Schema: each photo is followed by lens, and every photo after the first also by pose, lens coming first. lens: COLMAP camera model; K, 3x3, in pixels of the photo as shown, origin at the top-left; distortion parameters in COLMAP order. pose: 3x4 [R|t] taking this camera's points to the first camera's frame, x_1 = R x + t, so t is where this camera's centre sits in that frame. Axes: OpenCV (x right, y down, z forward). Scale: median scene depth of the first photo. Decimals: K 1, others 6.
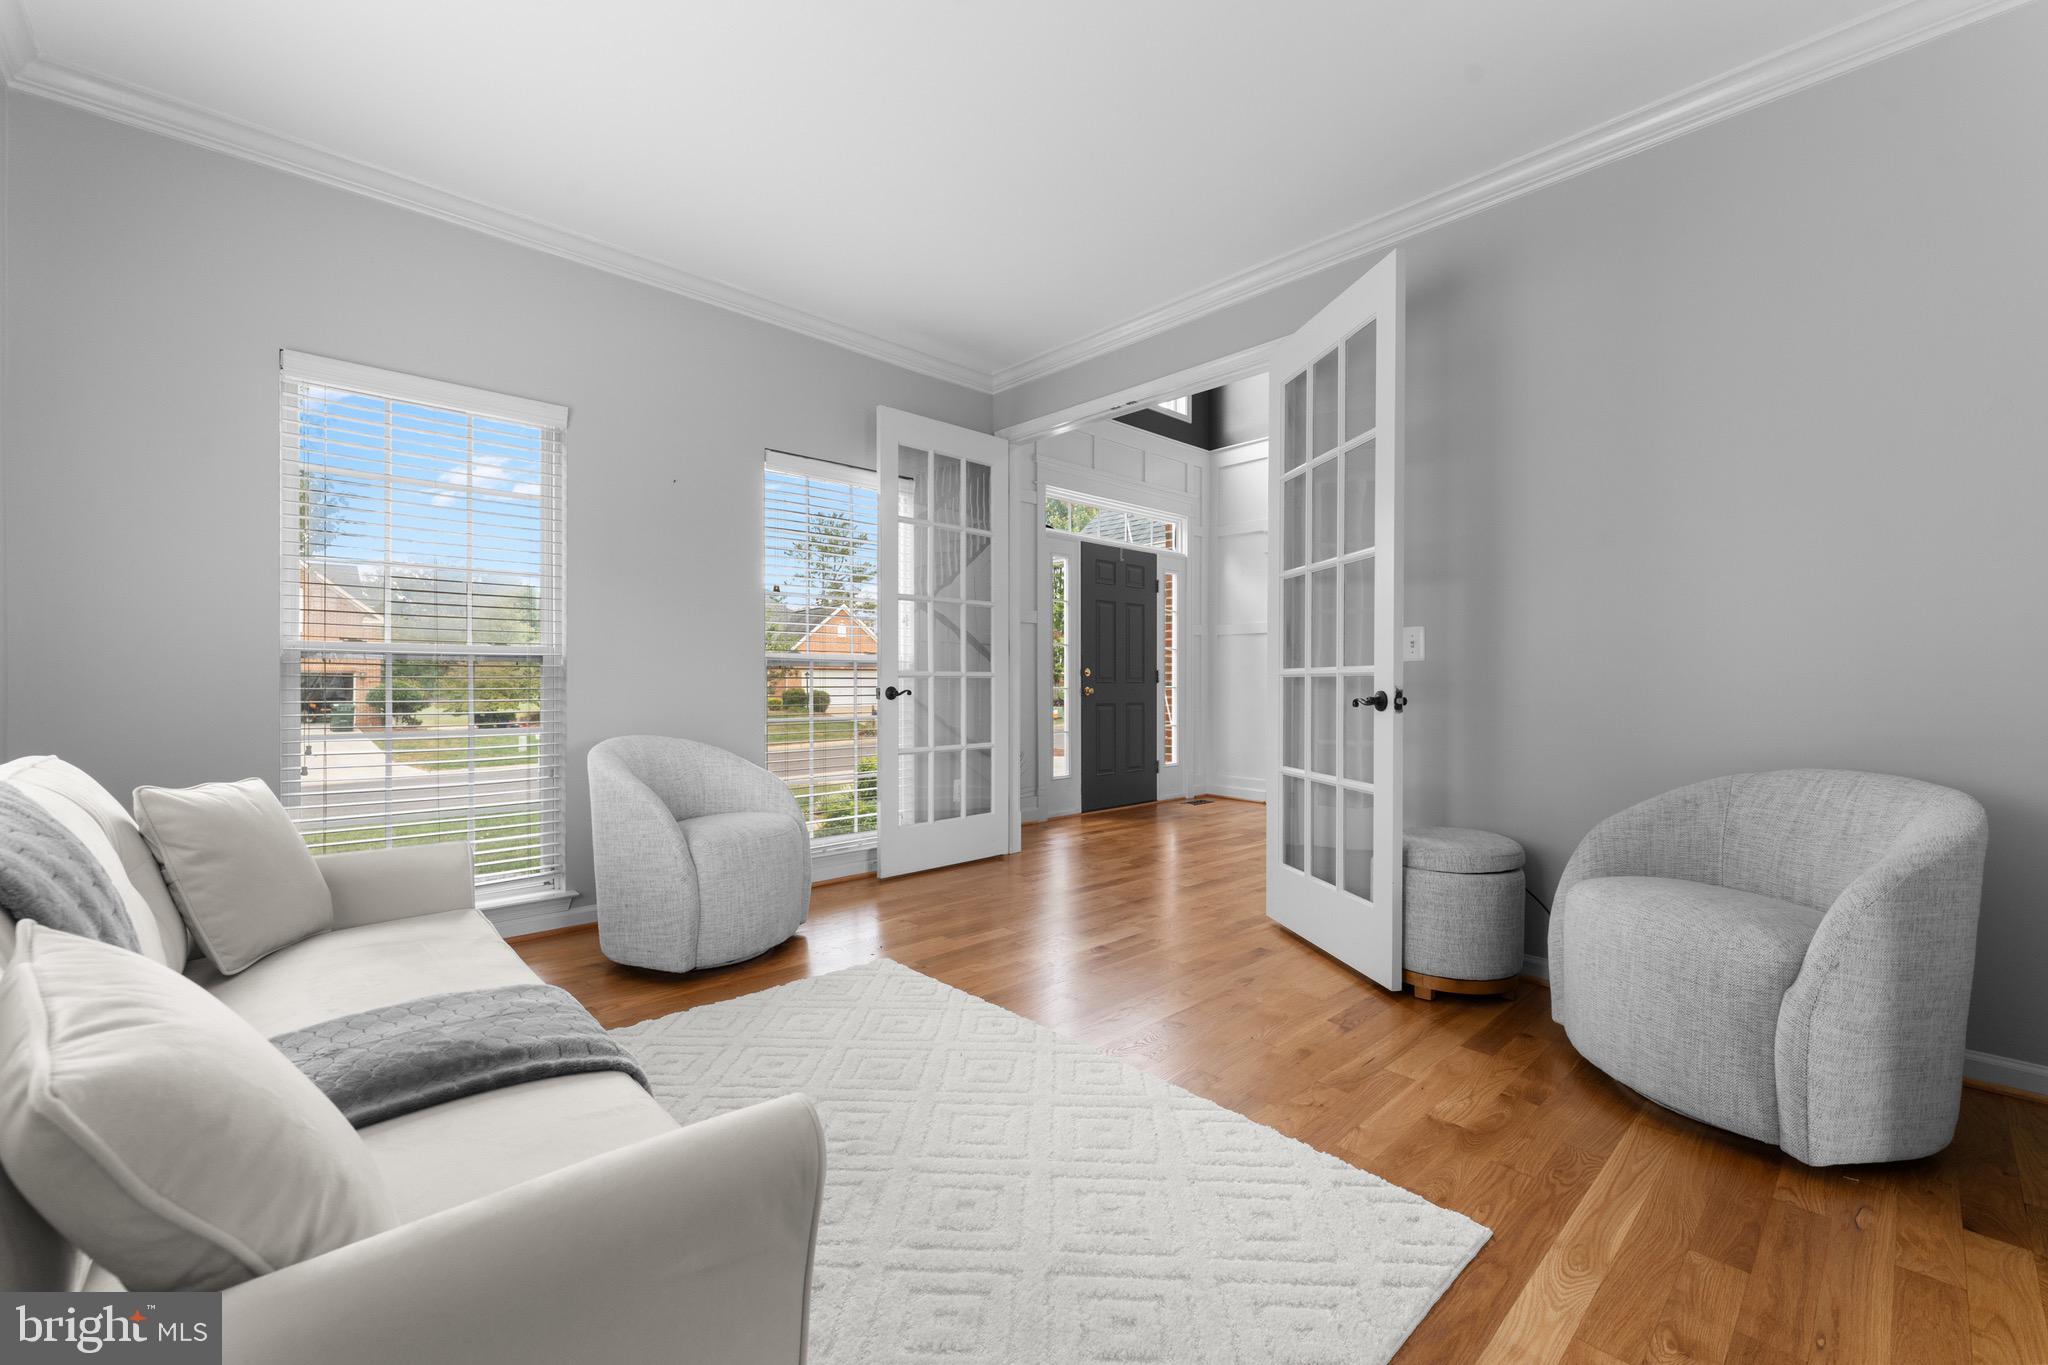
lens RADIAL K [[825.2, 0, 1011.6], [0, 825.2, 673.0], [0, 0, 1]] dist [-0.001116, -0.000355]
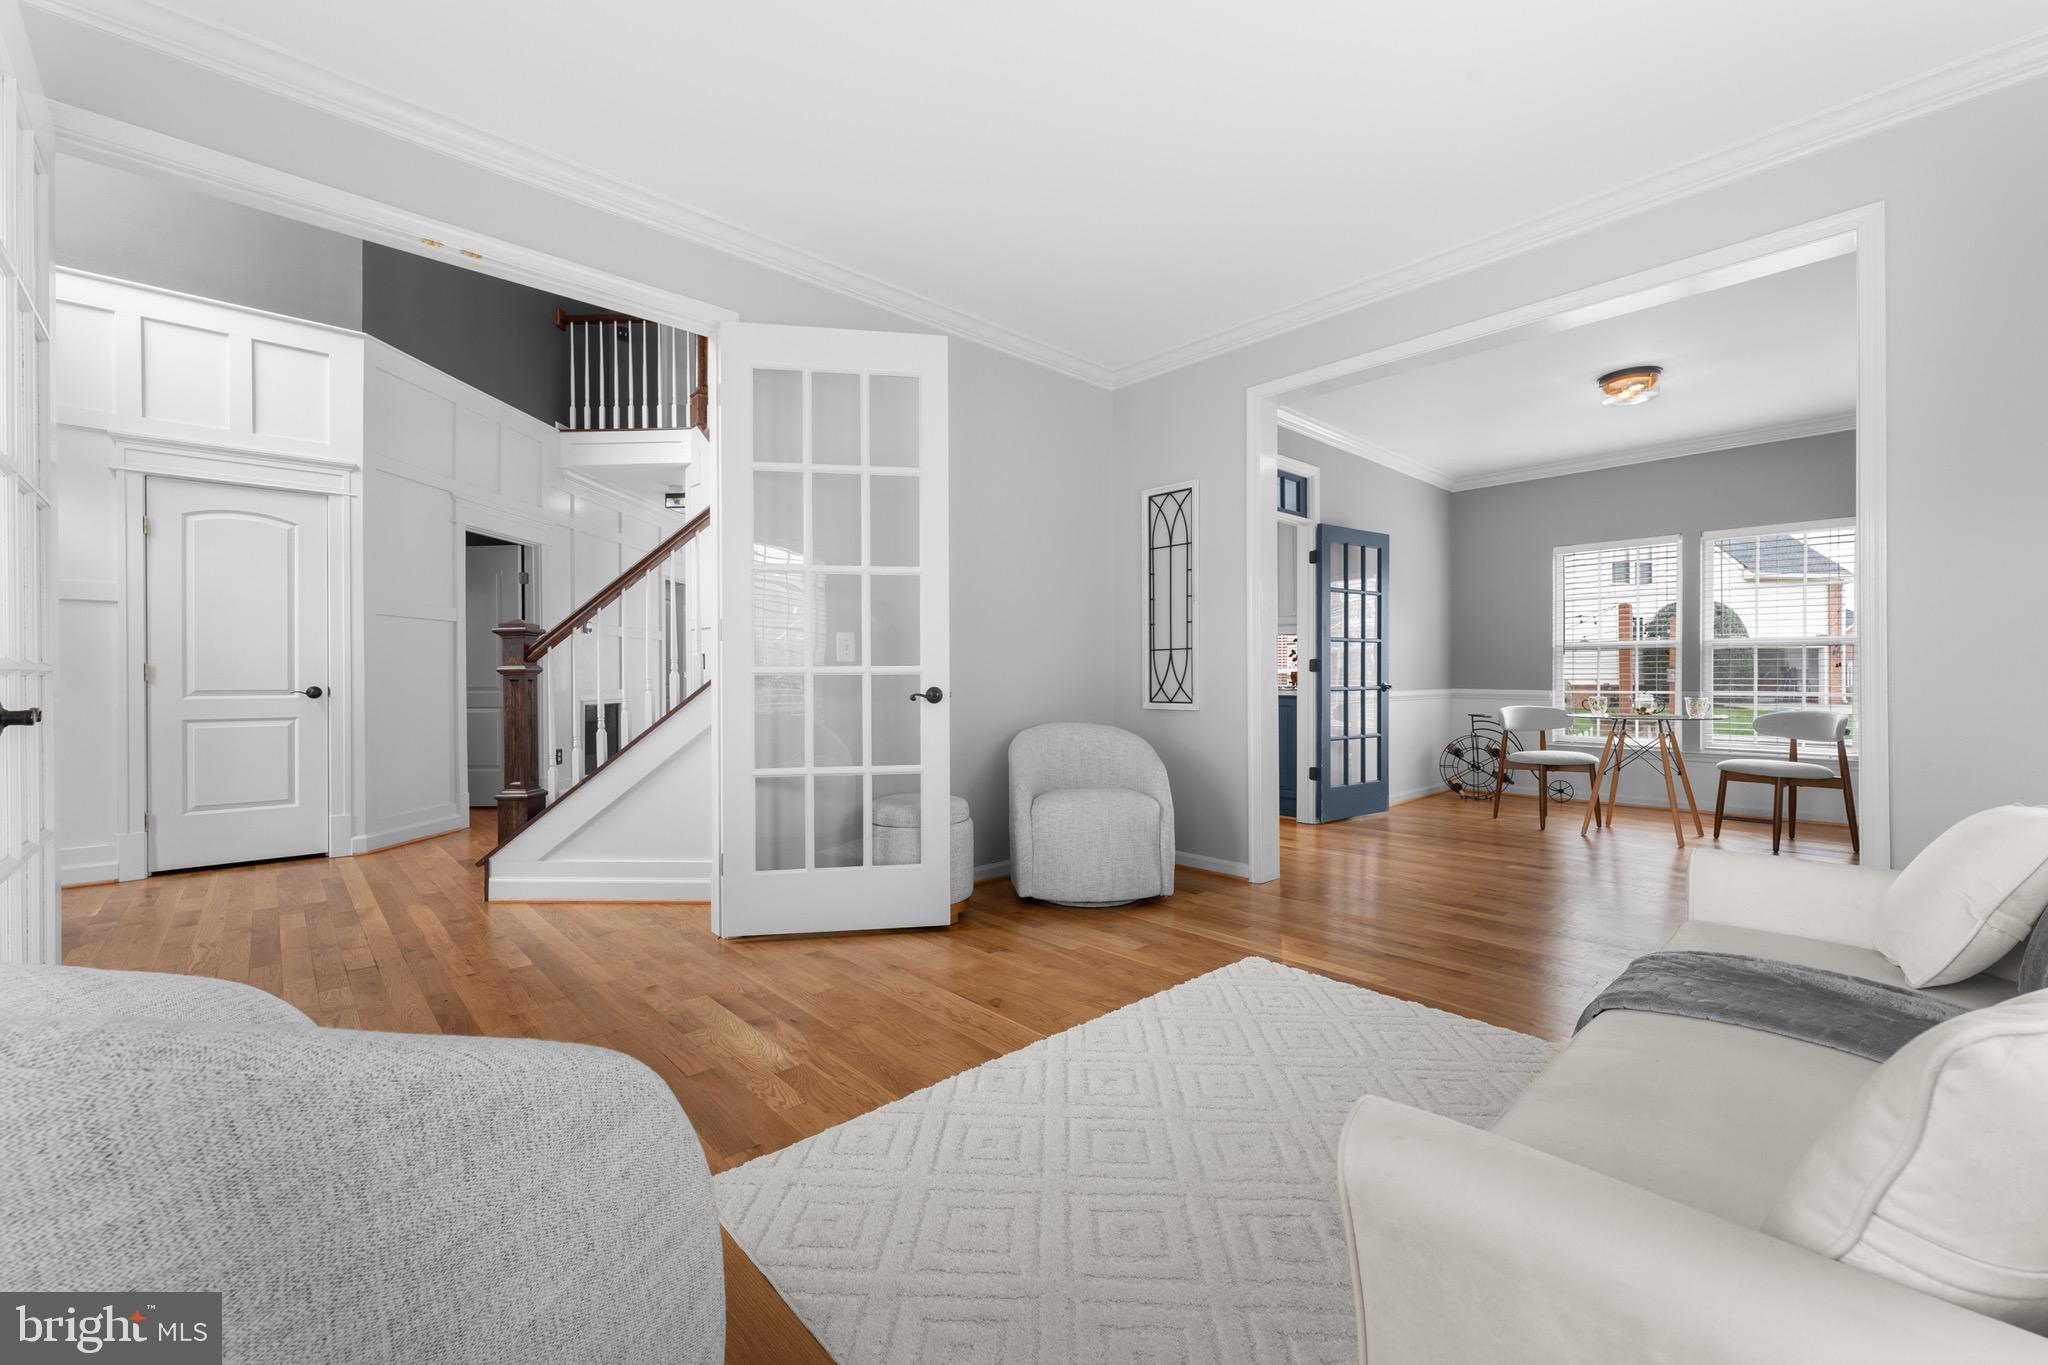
lens RADIAL K [[825.2, 0, 1024.0], [0, 825.2, 680.4], [0, 0, 1]] dist [-0.001116, -0.000355]
pose [[0.006036, -0.013238, 0.999894, -0.792058], [-0.002226, 0.999910, 0.013252, -0.005022], [-0.999979, -0.002306, 0.006006, 0.873873]]
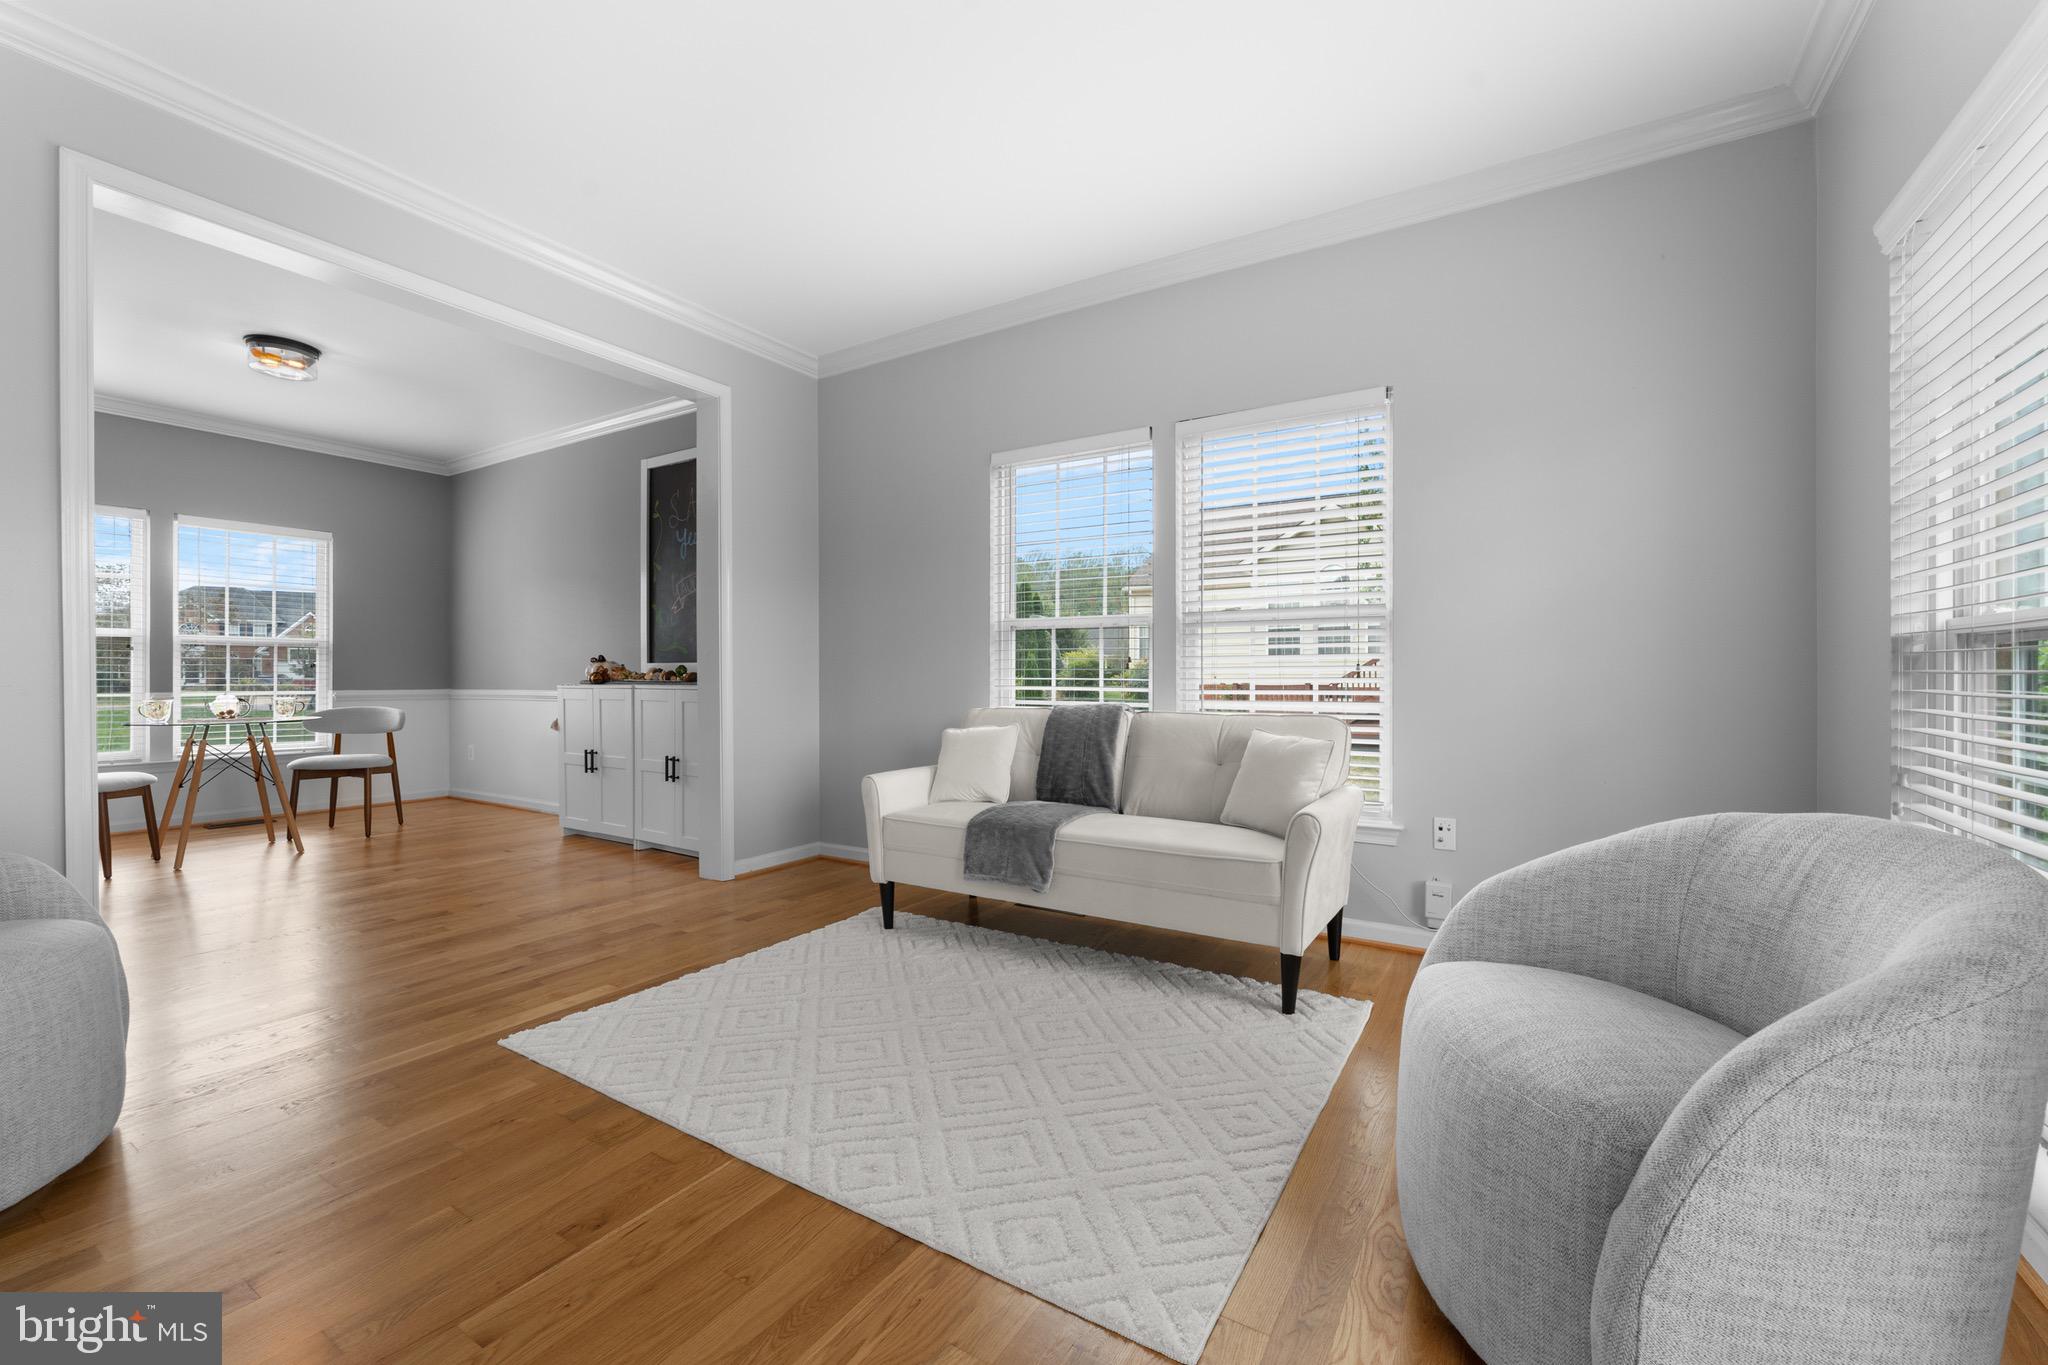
lens RADIAL K [[825.2, 0, 1035.7], [0, 825.2, 676.4], [0, 0, 1]] dist [-0.001116, -0.000355]
pose [[-0.959310, -0.009630, -0.282190, 0.053868], [-0.008891, 0.999953, -0.003897, 0.003262], [0.282215, -0.001230, -0.959350, 1.564949]]
